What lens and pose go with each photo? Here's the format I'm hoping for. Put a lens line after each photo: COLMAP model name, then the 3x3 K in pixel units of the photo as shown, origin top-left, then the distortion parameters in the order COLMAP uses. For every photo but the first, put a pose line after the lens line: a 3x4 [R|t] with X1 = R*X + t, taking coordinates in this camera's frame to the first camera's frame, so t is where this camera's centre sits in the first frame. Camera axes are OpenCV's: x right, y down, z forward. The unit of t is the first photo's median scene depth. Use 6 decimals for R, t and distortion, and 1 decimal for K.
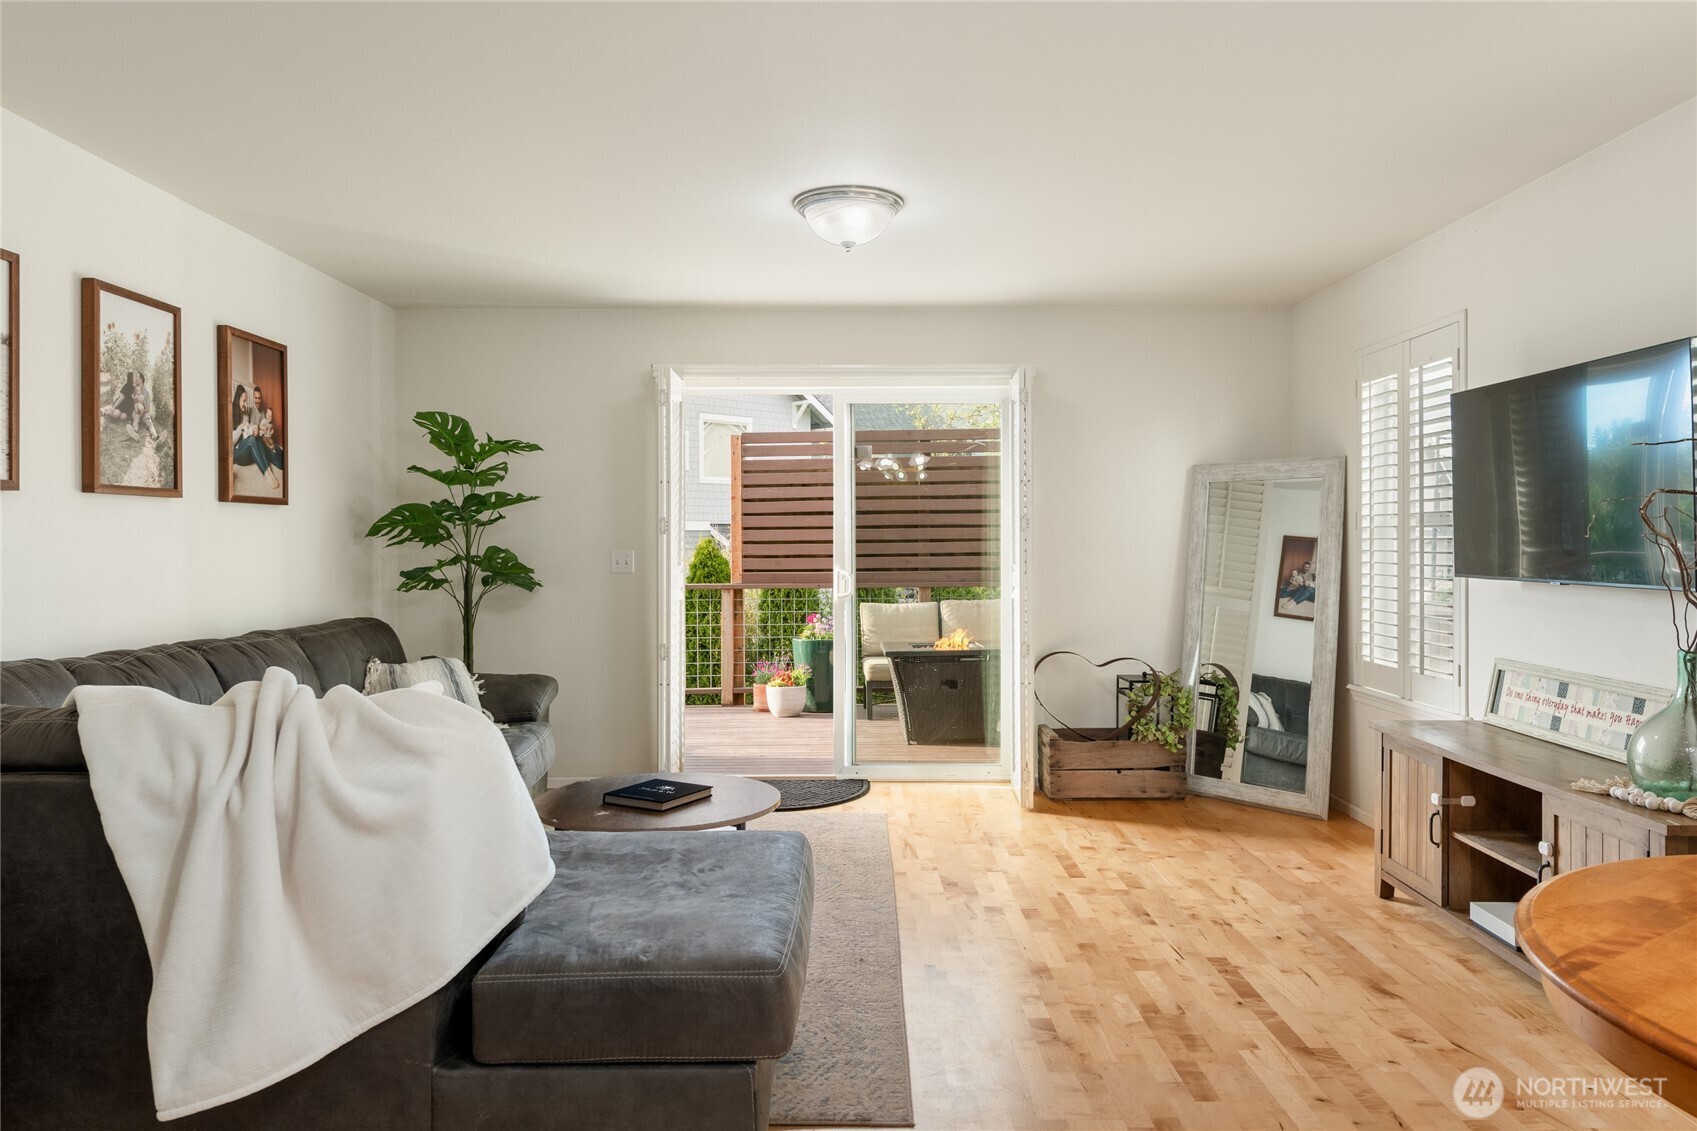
lens RADIAL K [[1138.0, 0, 907.3], [0, 1138.0, 558.9], [0, 0, 1]] dist [0.026664, -0.022118]
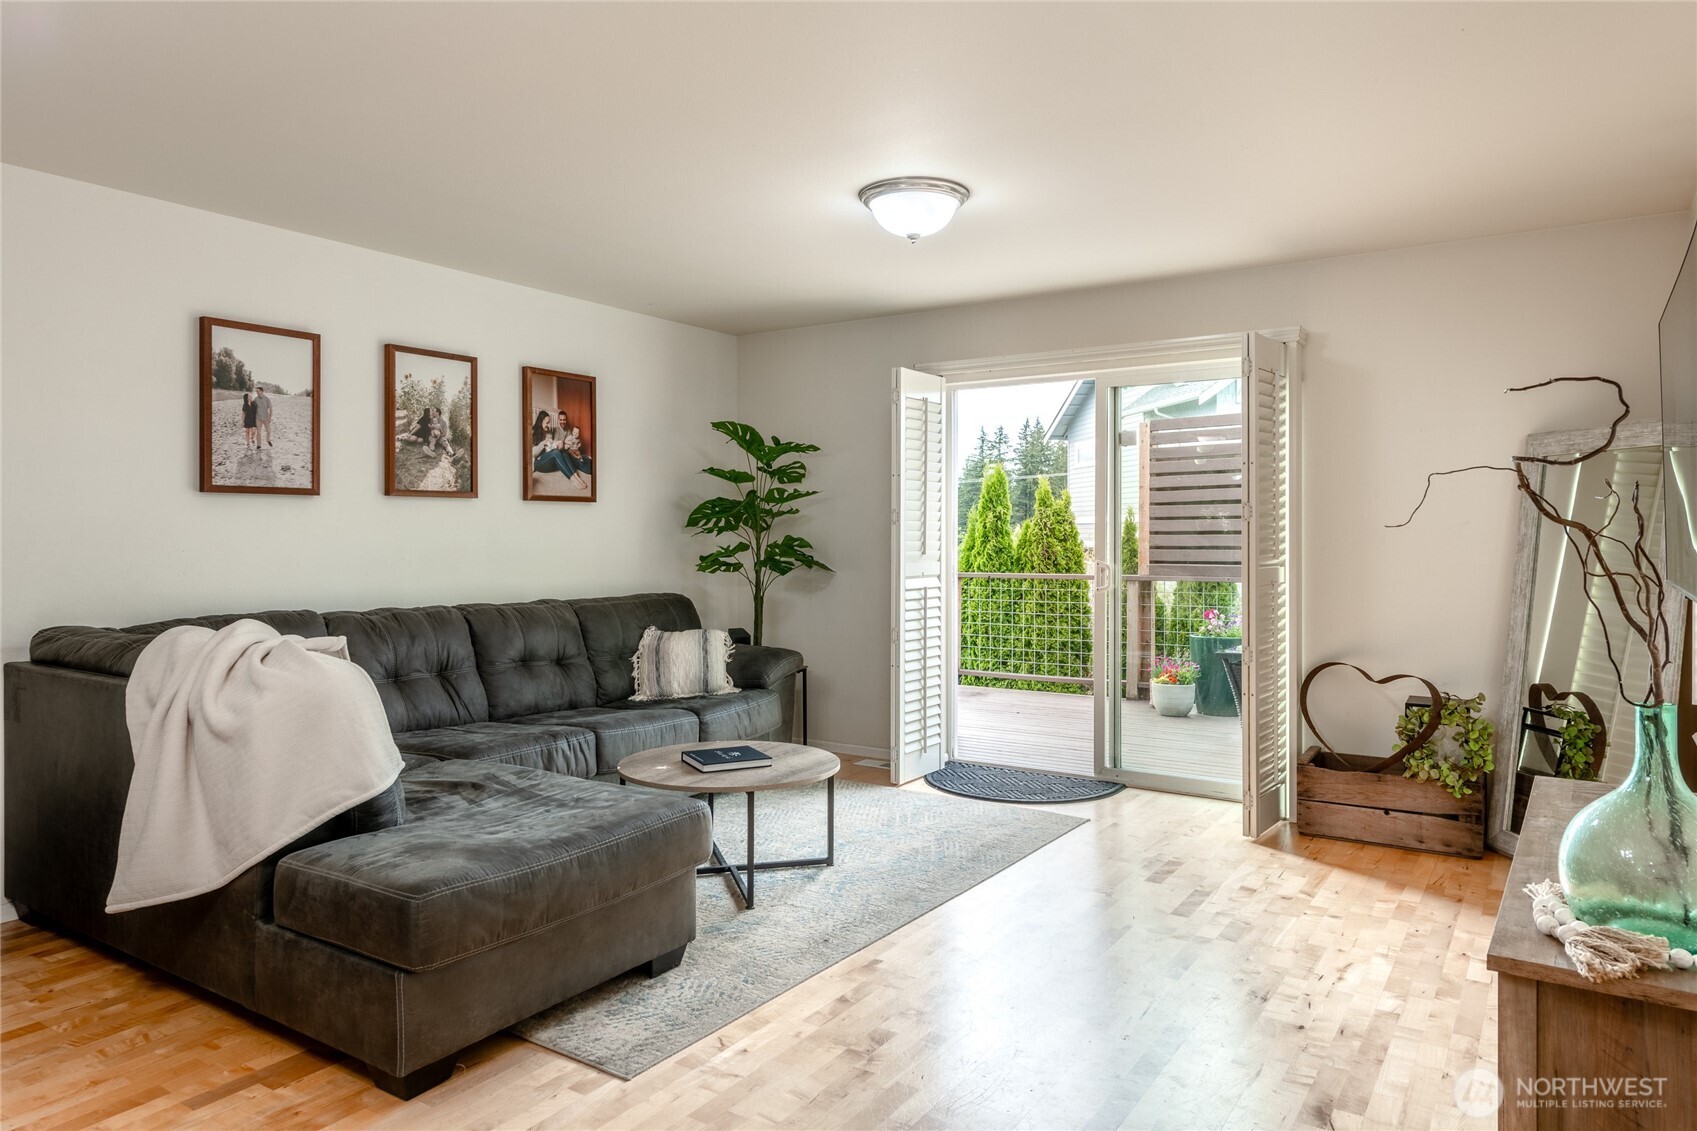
lens RADIAL K [[1138.0, 0, 884.6], [0, 1138.0, 544.1], [0, 0, 1]] dist [0.026664, -0.022118]
pose [[0.822816, 0.008093, -0.568250, 0.458822], [-0.010830, 0.999940, -0.001440, -0.002285], [0.568204, 0.007339, 0.822855, 0.147099]]
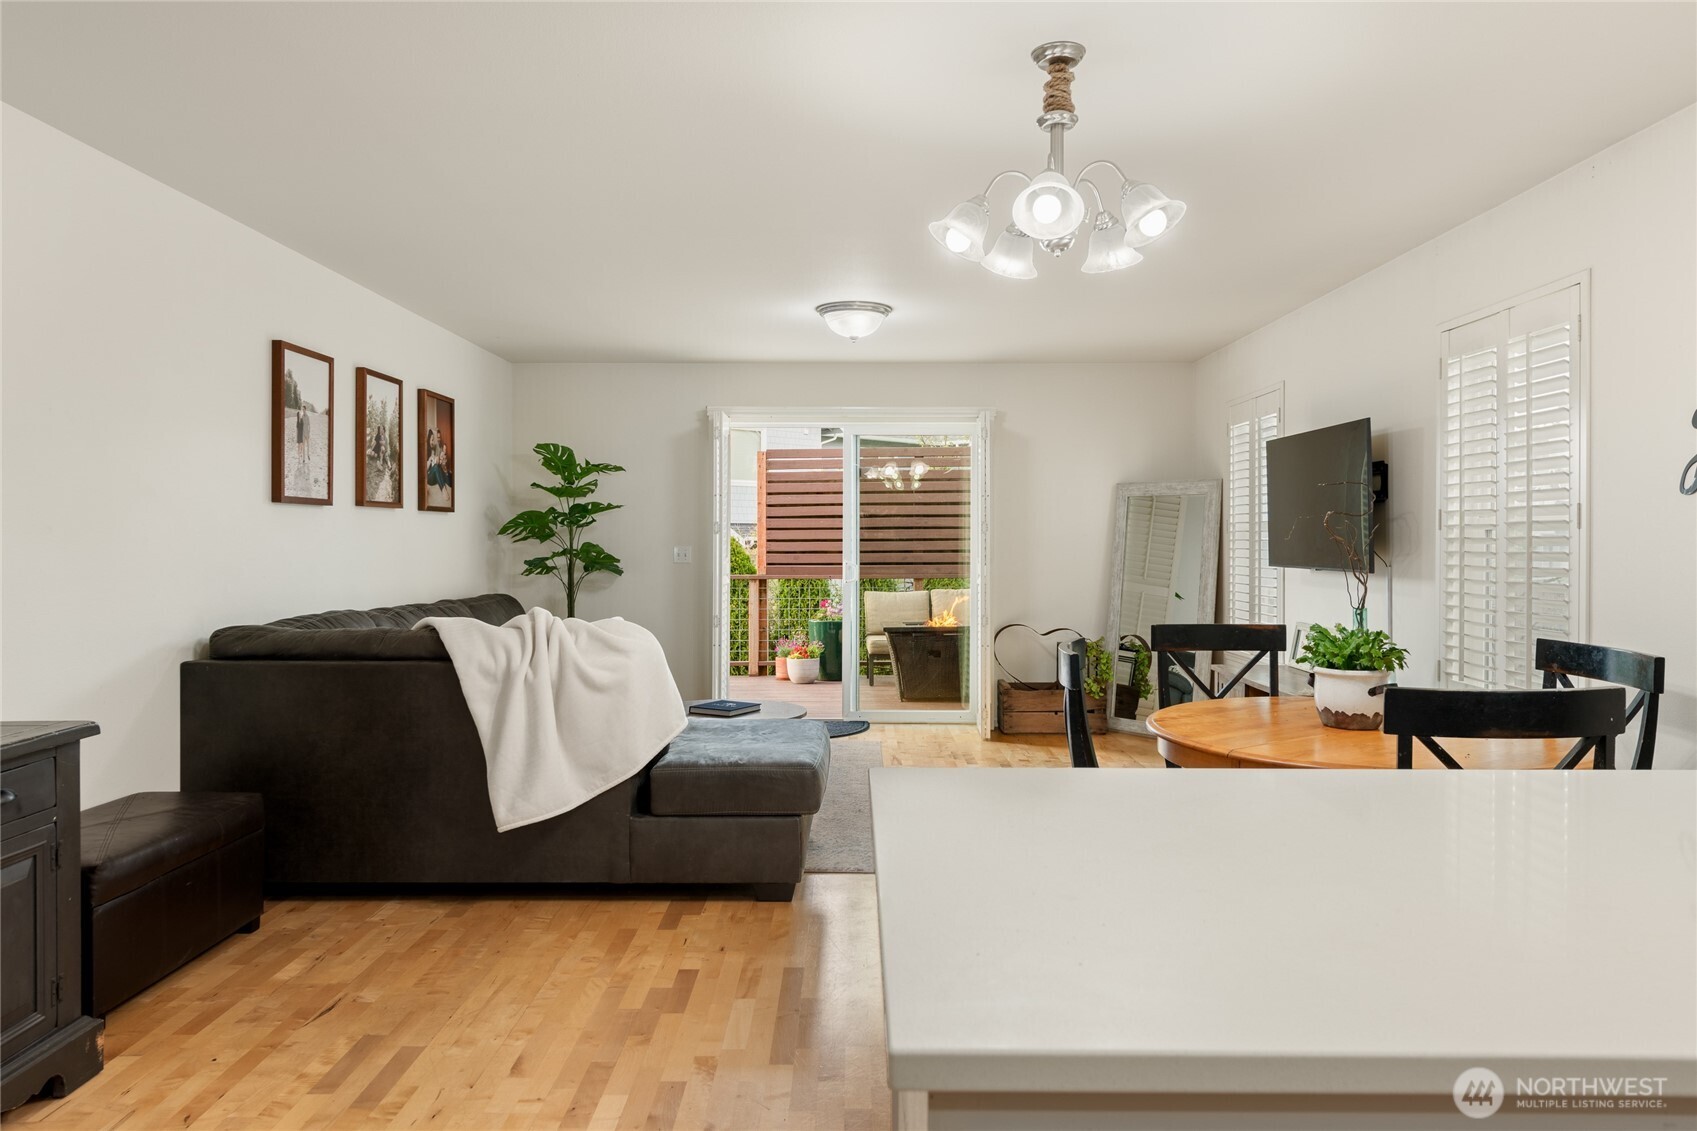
lens RADIAL K [[1138.0, 0, 933.2], [0, 1138.0, 558.1], [0, 0, 1]] dist [0.026664, -0.022118]
pose [[0.999875, 0.004073, 0.015290, 0.026817], [-0.004069, 0.999992, -0.000250, 0.007284], [-0.015291, 0.000188, 0.999883, -0.427901]]
